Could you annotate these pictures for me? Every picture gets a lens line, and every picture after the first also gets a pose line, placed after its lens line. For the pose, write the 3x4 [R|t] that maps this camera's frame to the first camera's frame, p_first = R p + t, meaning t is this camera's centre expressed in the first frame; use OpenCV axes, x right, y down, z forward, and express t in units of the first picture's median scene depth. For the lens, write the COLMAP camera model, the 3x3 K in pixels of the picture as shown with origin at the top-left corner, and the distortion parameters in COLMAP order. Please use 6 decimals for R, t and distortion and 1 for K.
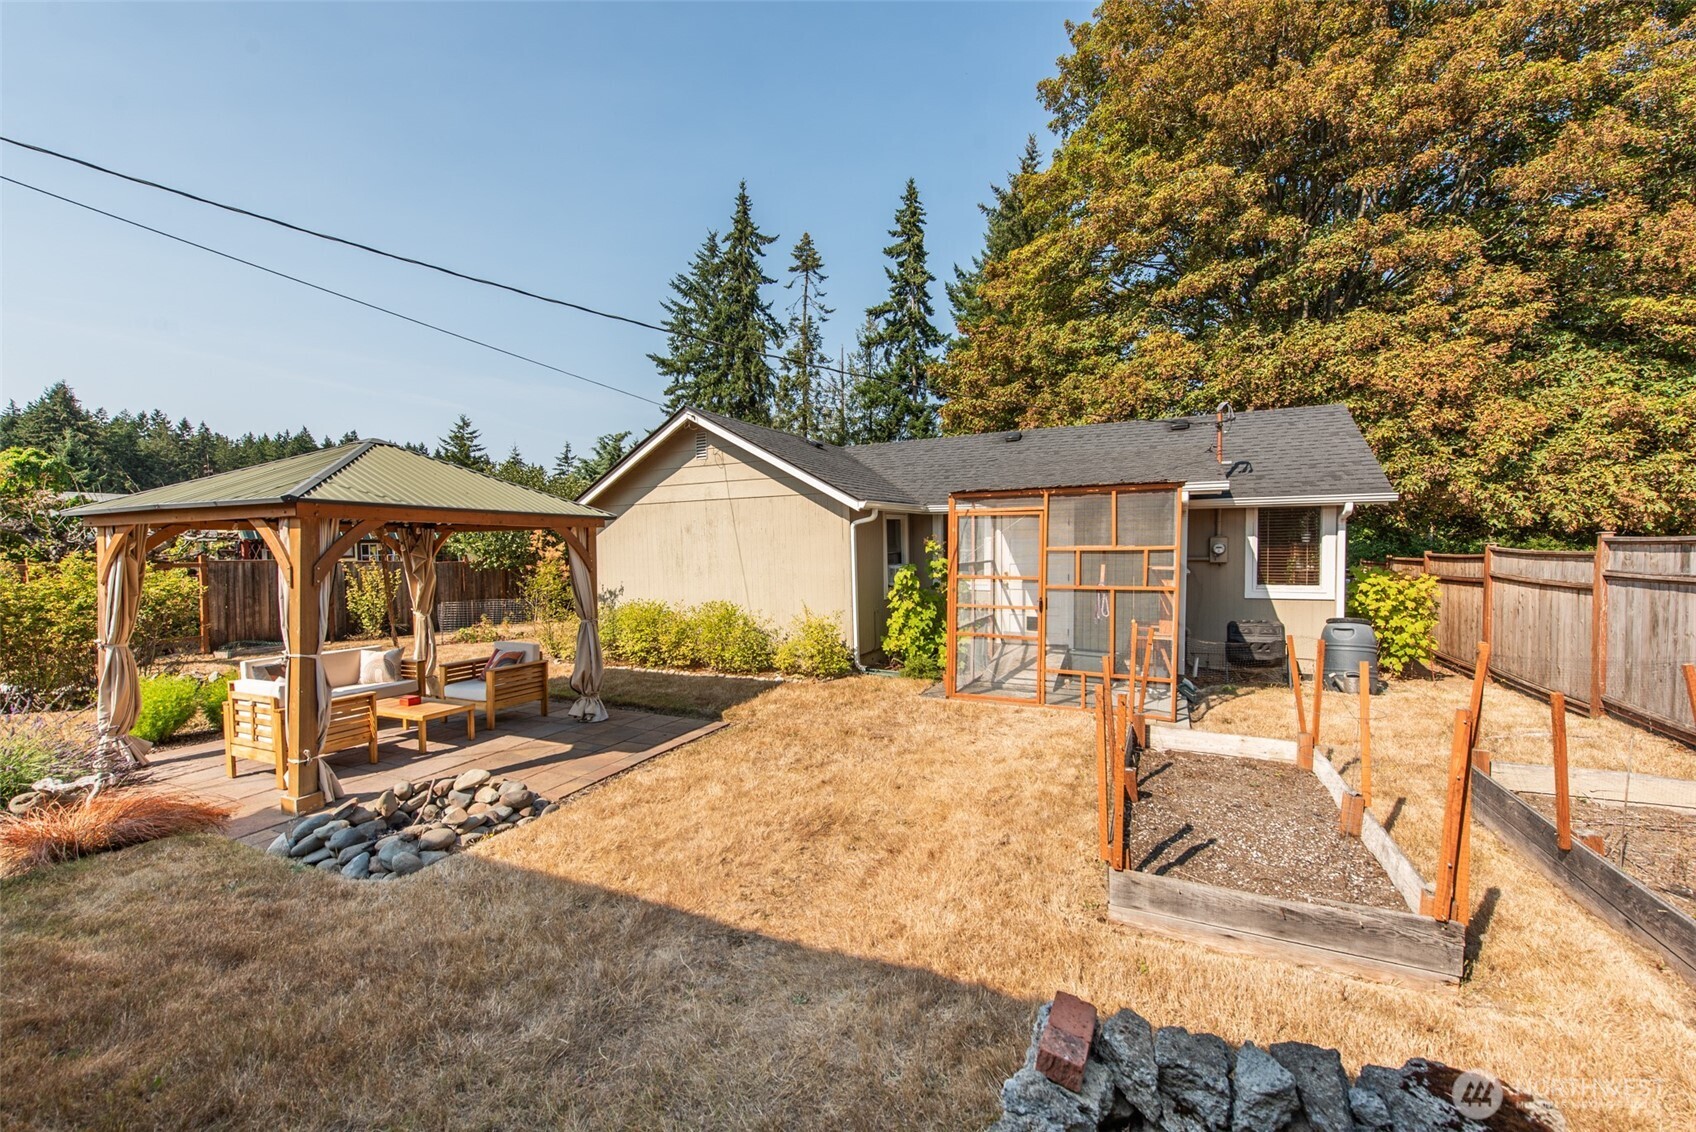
lens RADIAL K [[660.8, 0, 845.9], [0, 660.8, 570.9], [0, 0, 1]] dist [0.020052, -0.006035]
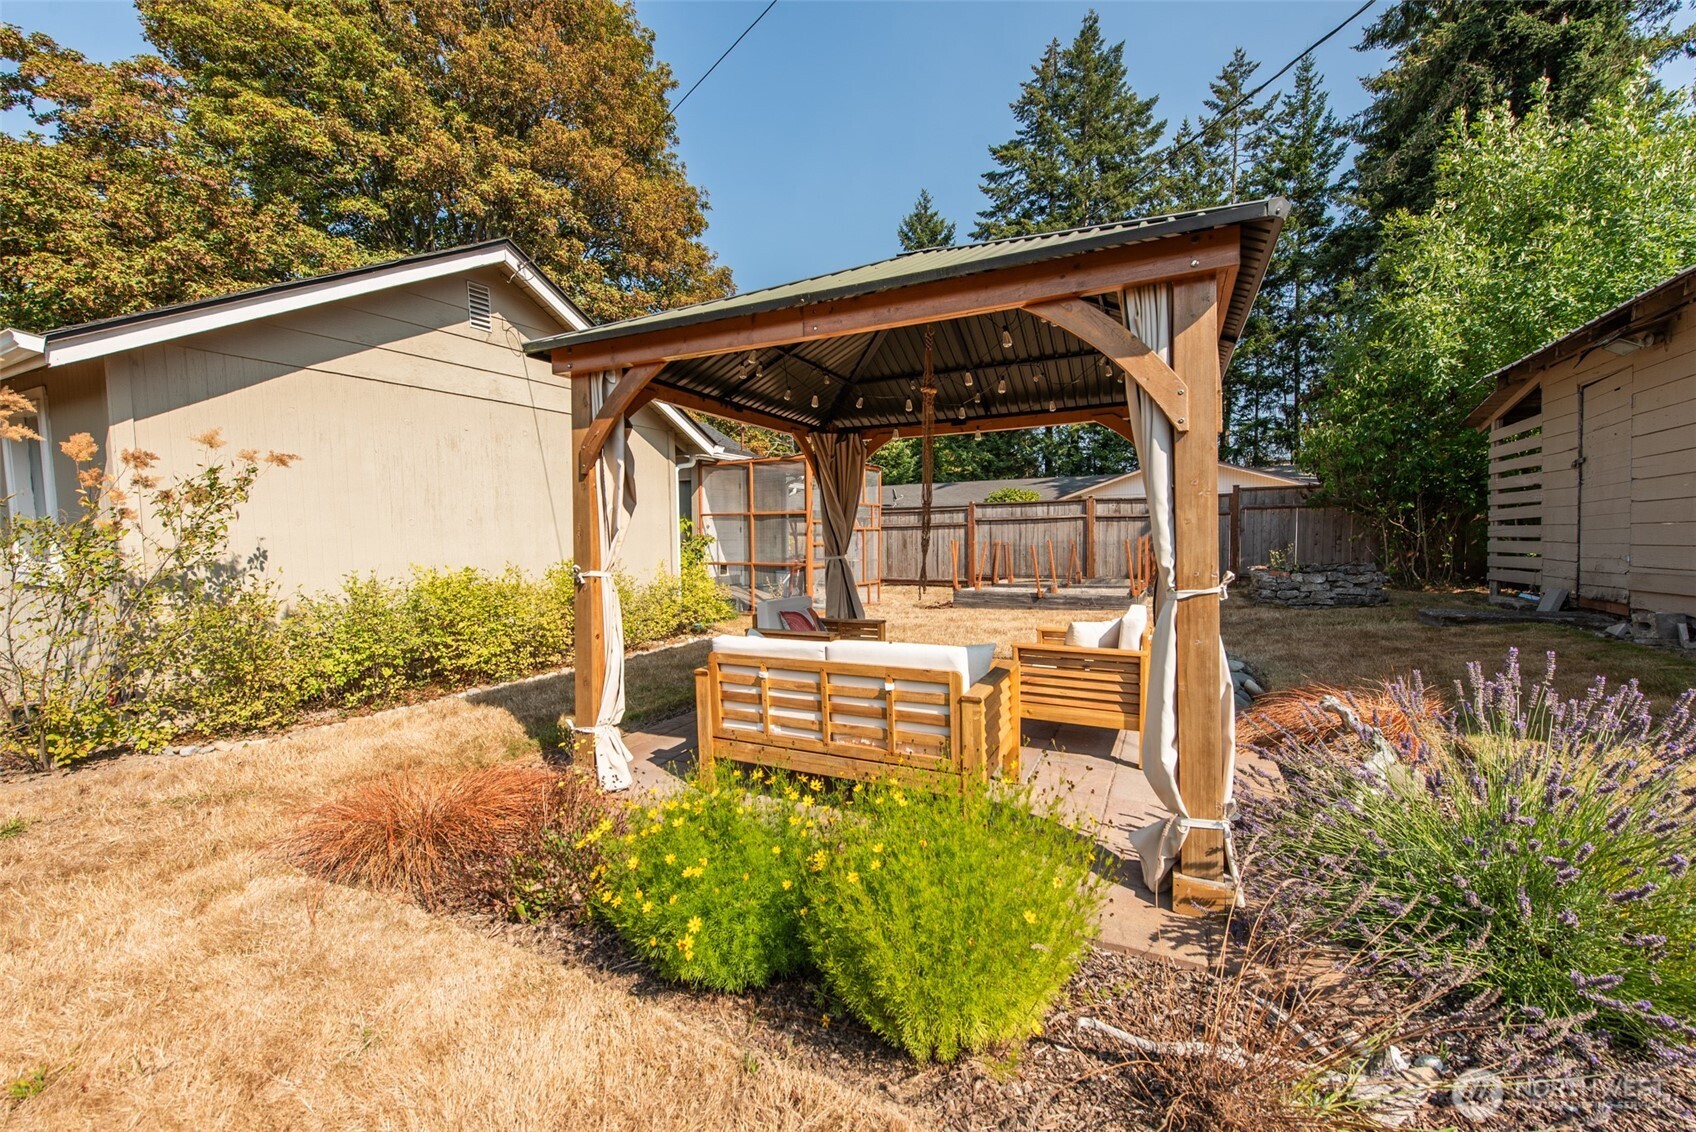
lens RADIAL K [[668.1, 0, 843.4], [0, 668.1, 576.1], [0, 0, 1]] dist [0.007229, 0.000034]
pose [[0.051610, -0.050697, 0.997380, -0.171066], [0.048298, 0.997669, 0.048213, 0.008519], [-0.997499, 0.045683, 0.053938, 0.136179]]
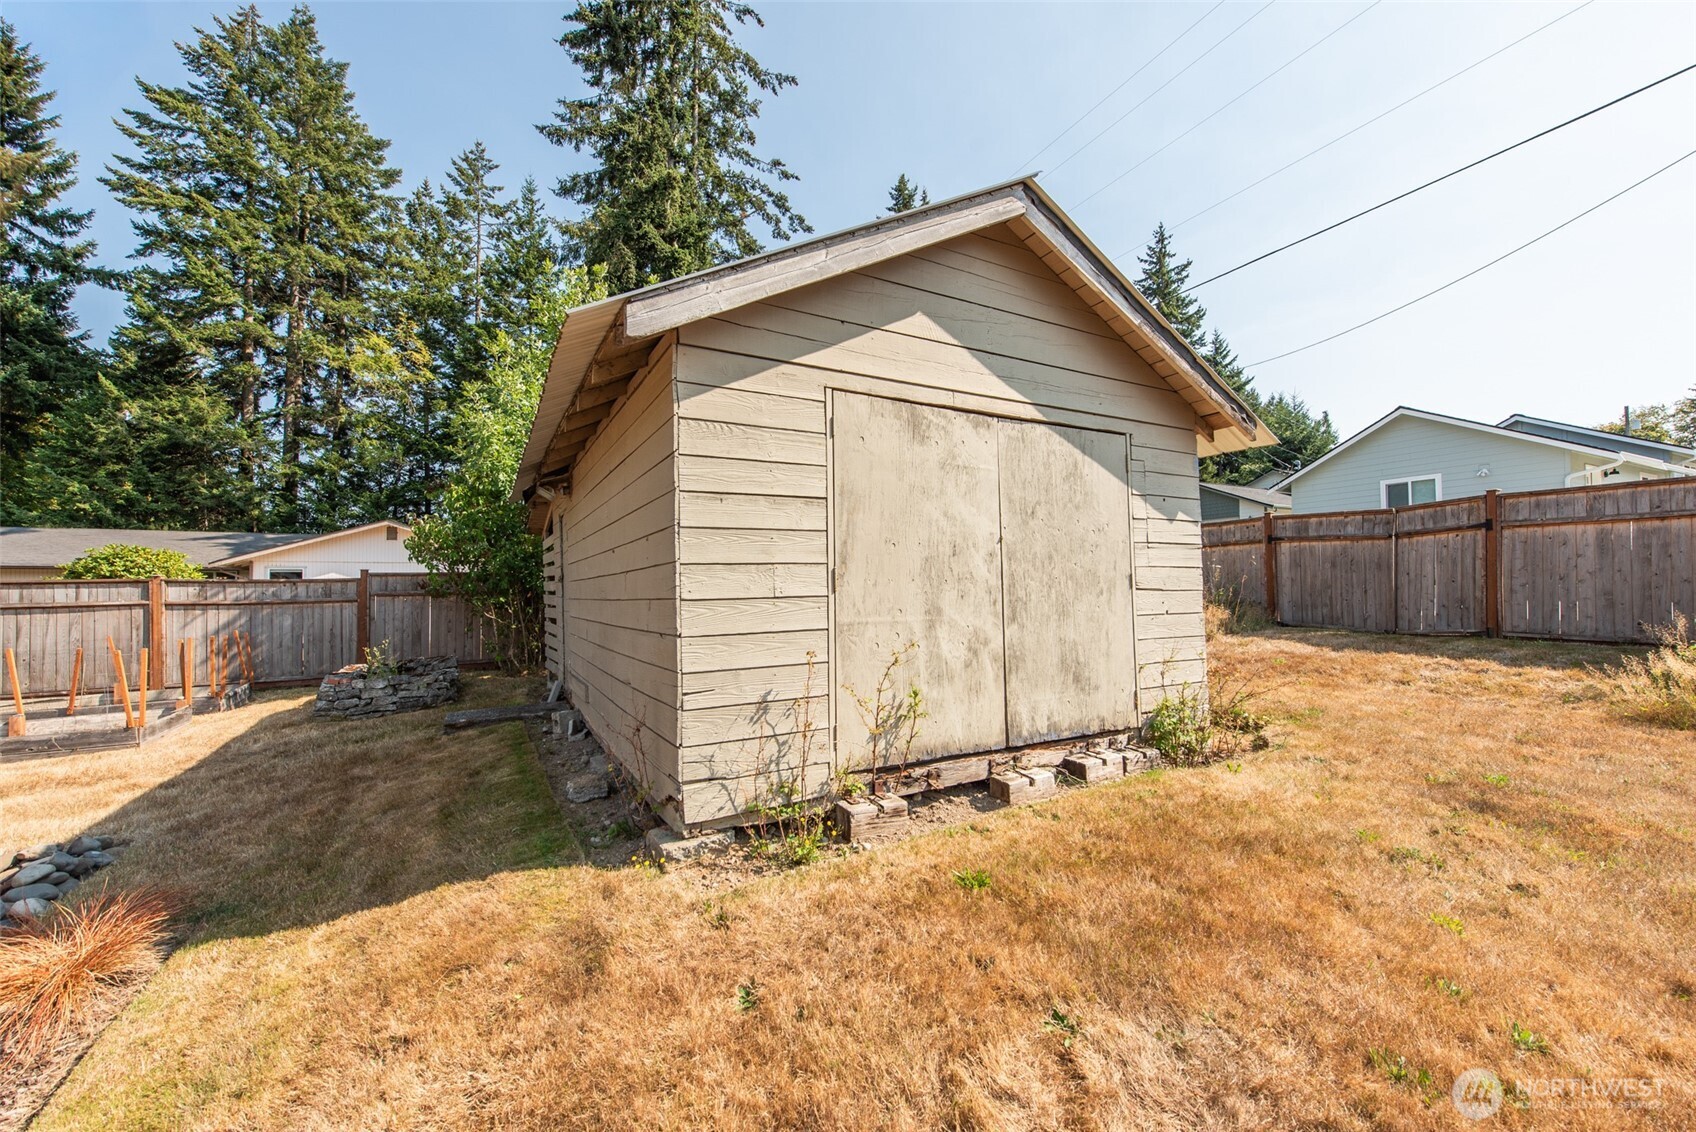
lens RADIAL K [[660.8, 0, 845.9], [0, 660.8, 570.9], [0, 0, 1]] dist [0.020052, -0.006035]
pose [[-0.796081, 0.029470, 0.604473, -0.182043], [0.039725, 0.999204, 0.003603, -0.000189], [-0.603885, 0.026881, -0.796618, 0.083313]]
